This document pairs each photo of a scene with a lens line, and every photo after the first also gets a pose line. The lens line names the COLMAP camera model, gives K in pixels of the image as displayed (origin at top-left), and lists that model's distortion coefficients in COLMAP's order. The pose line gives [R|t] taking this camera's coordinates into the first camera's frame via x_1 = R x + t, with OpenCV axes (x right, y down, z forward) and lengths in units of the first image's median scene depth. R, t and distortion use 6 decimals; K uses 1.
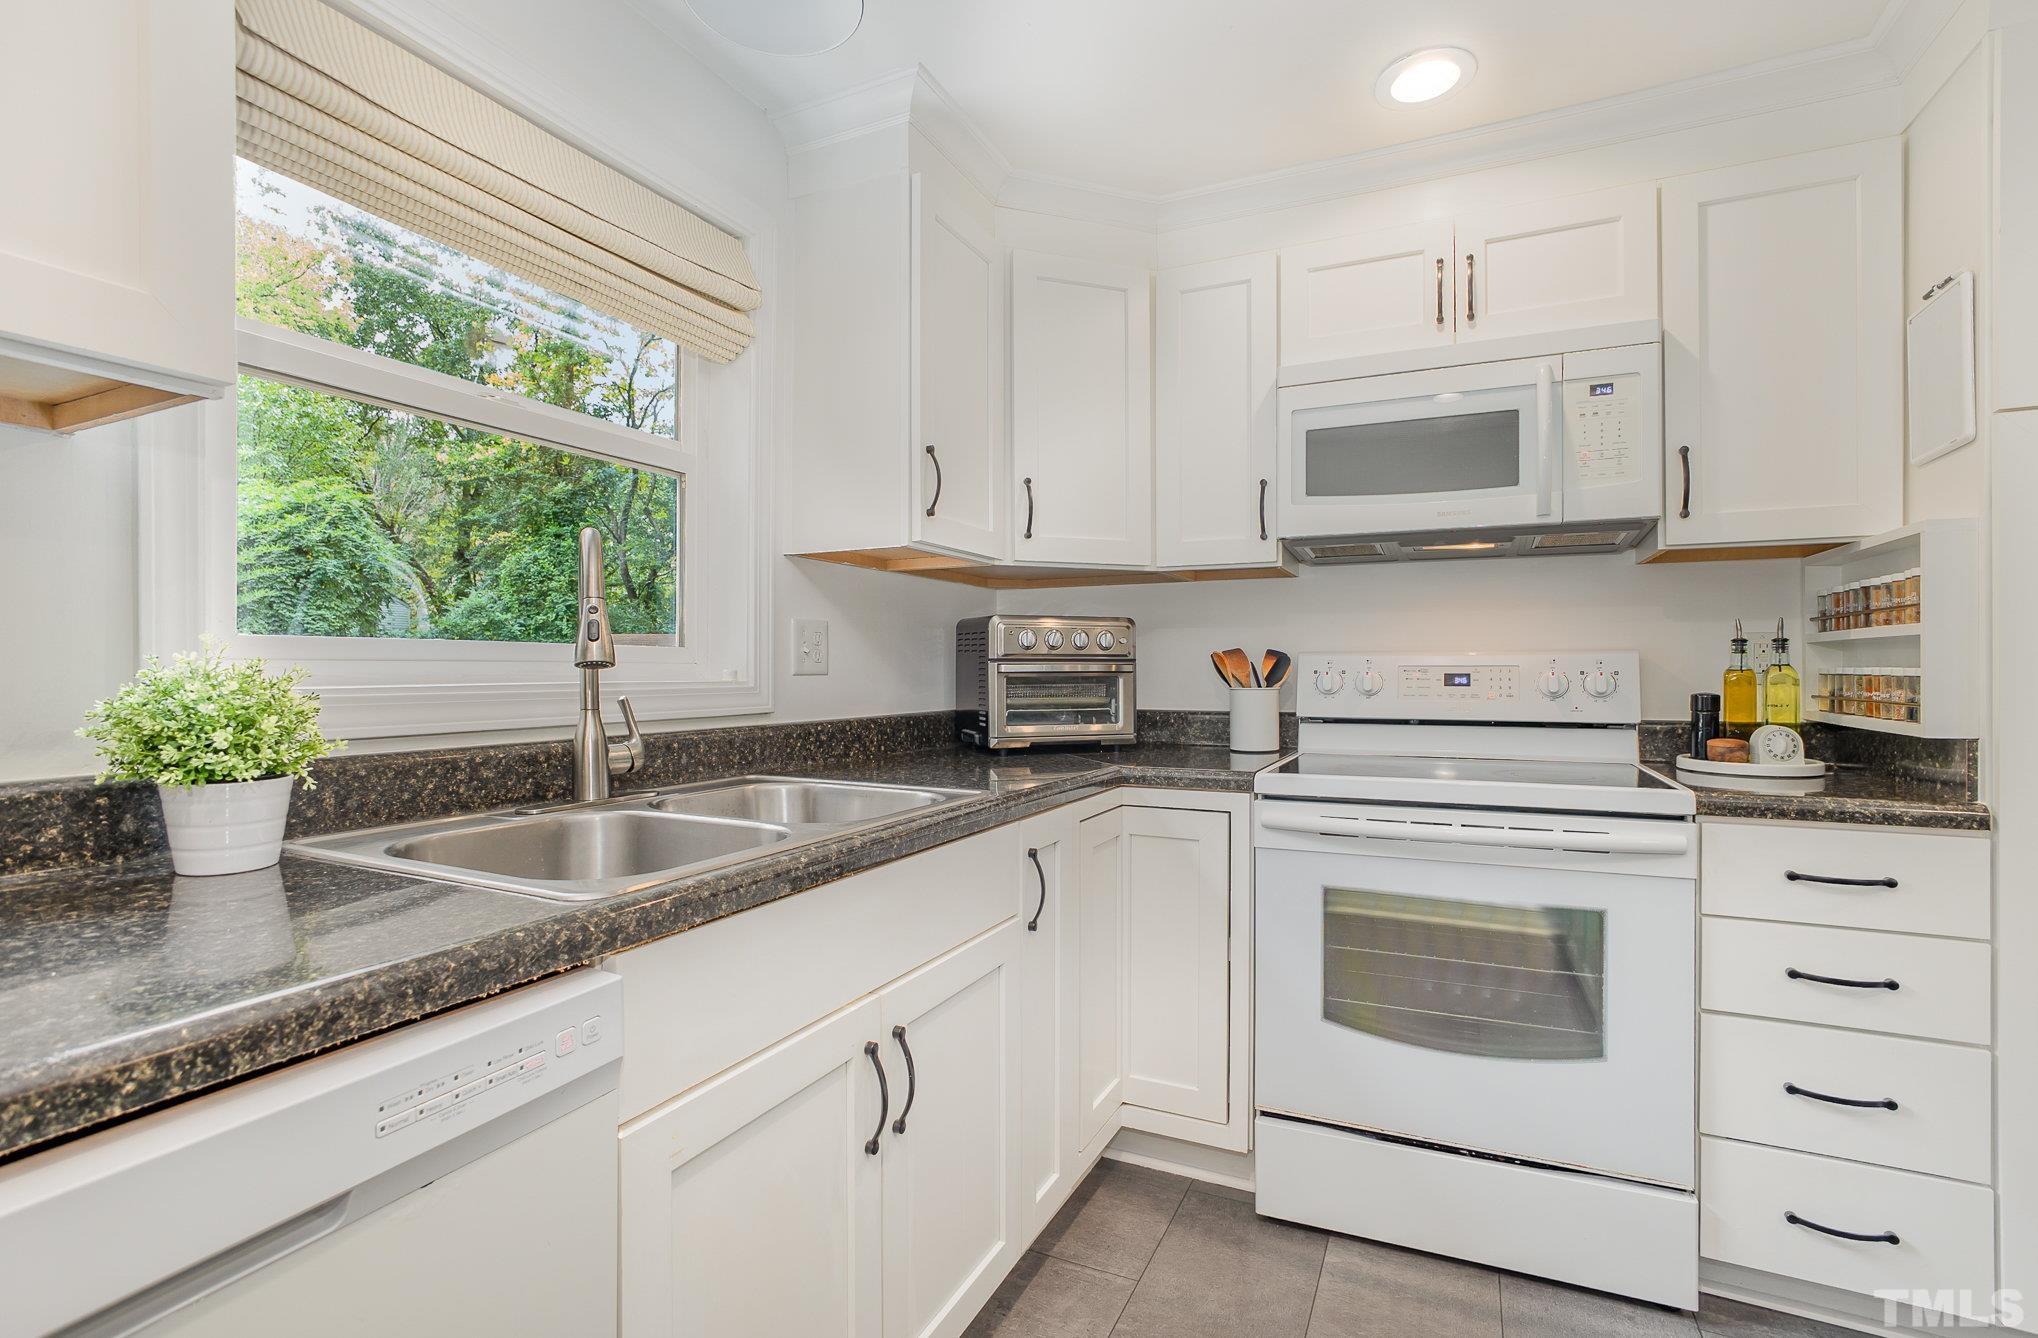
lens RADIAL K [[945.2, 0, 1019.3], [0, 945.2, 681.1], [0, 0, 1]] dist [0.000378, 0.000281]
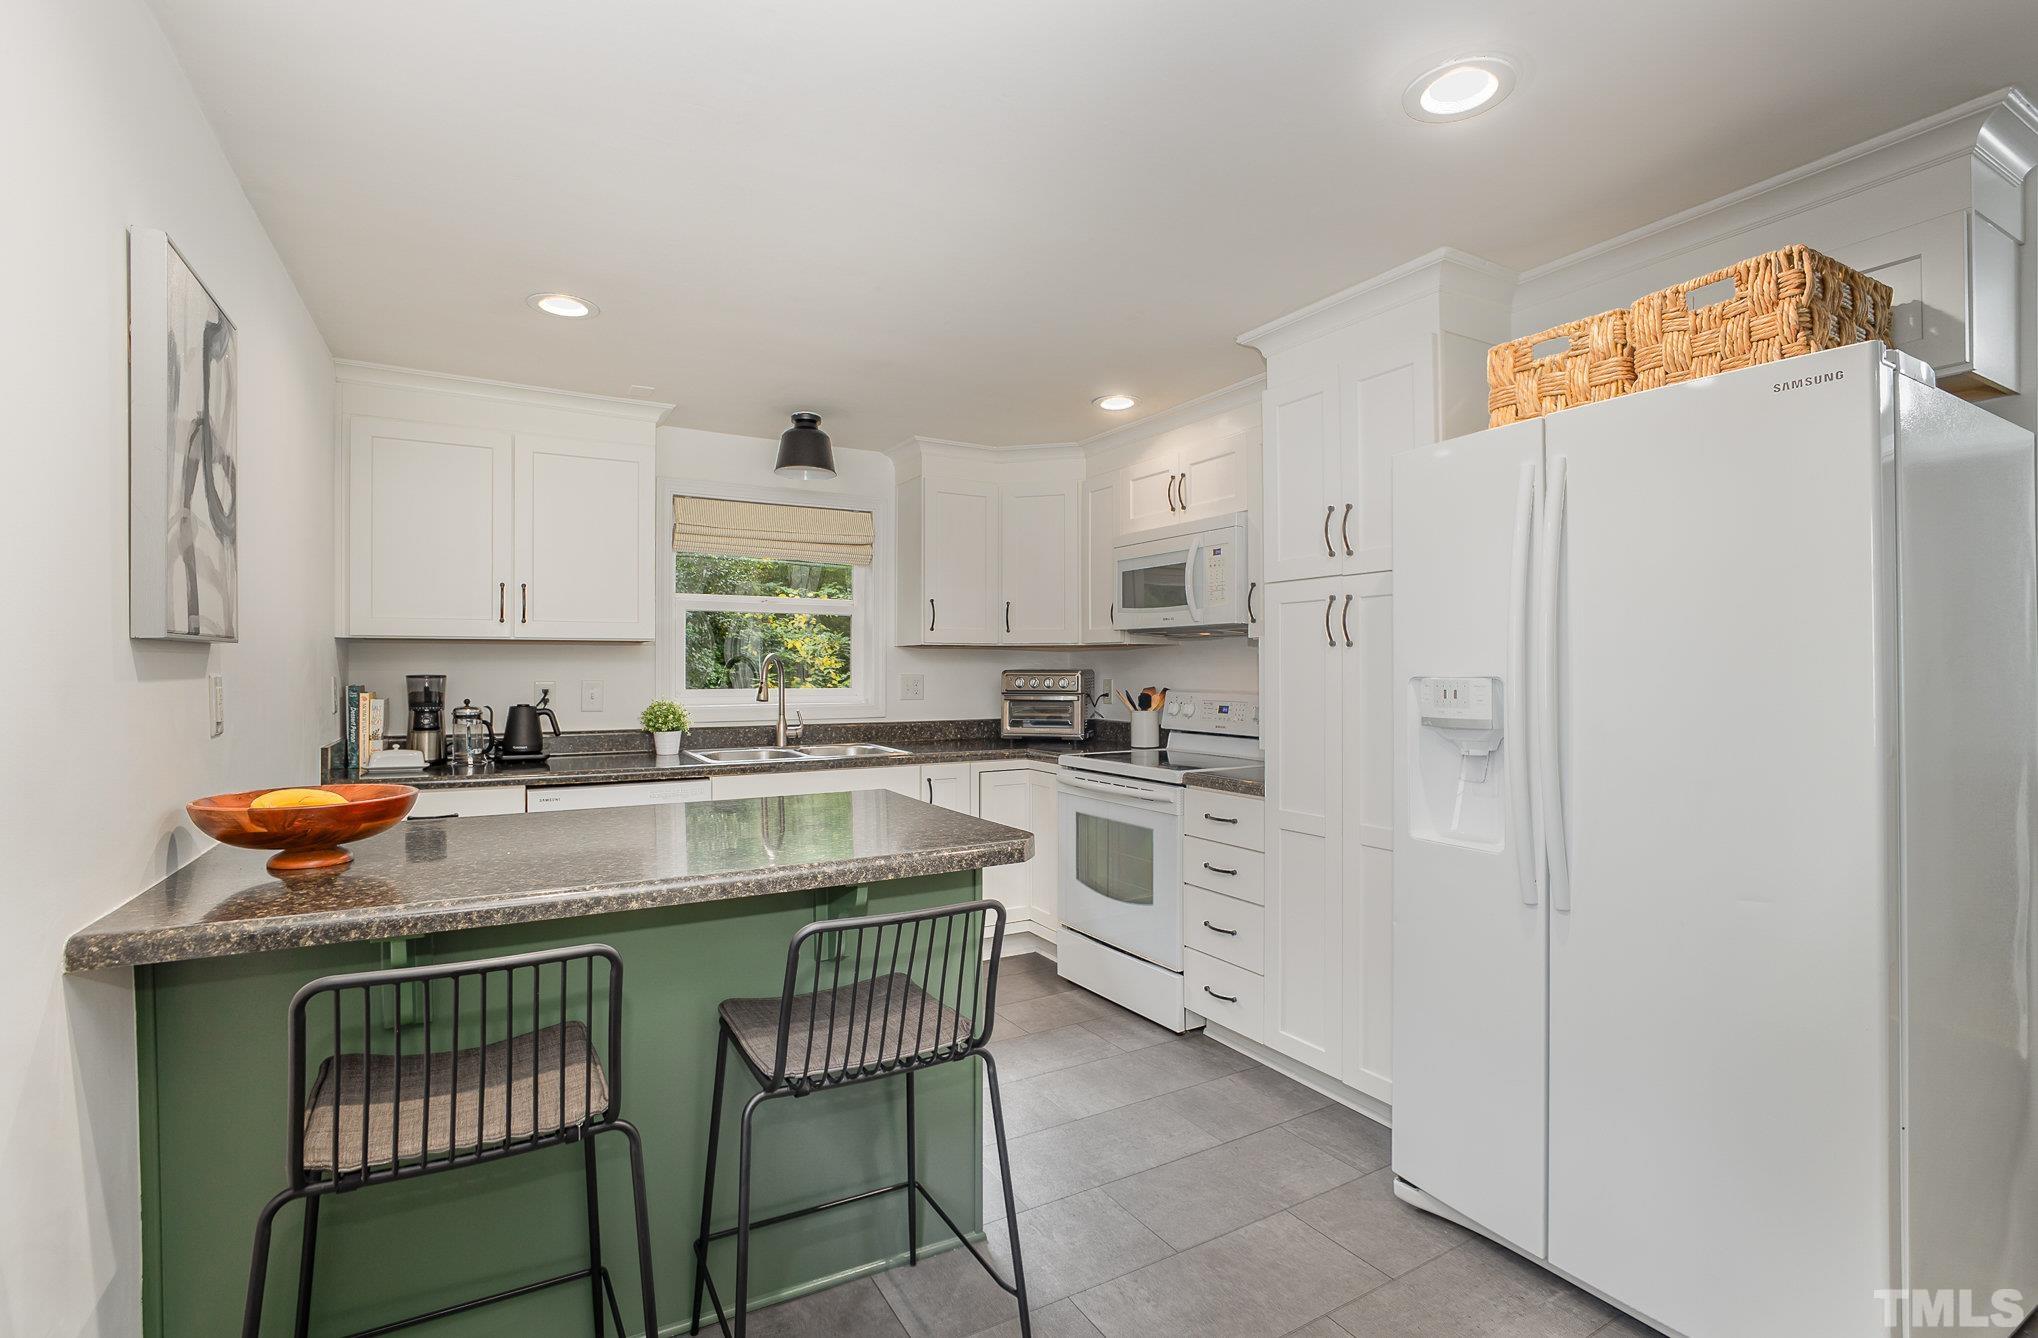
lens RADIAL K [[946.2, 0, 1019.0], [0, 946.2, 669.0], [0, 0, 1]] dist [-0.037170, -0.000163]
pose [[0.817644, 0.000924, -0.575723, 1.328788], [-0.007185, 0.999937, -0.008599, -0.066003], [0.575679, 0.011168, 0.817599, -0.685208]]
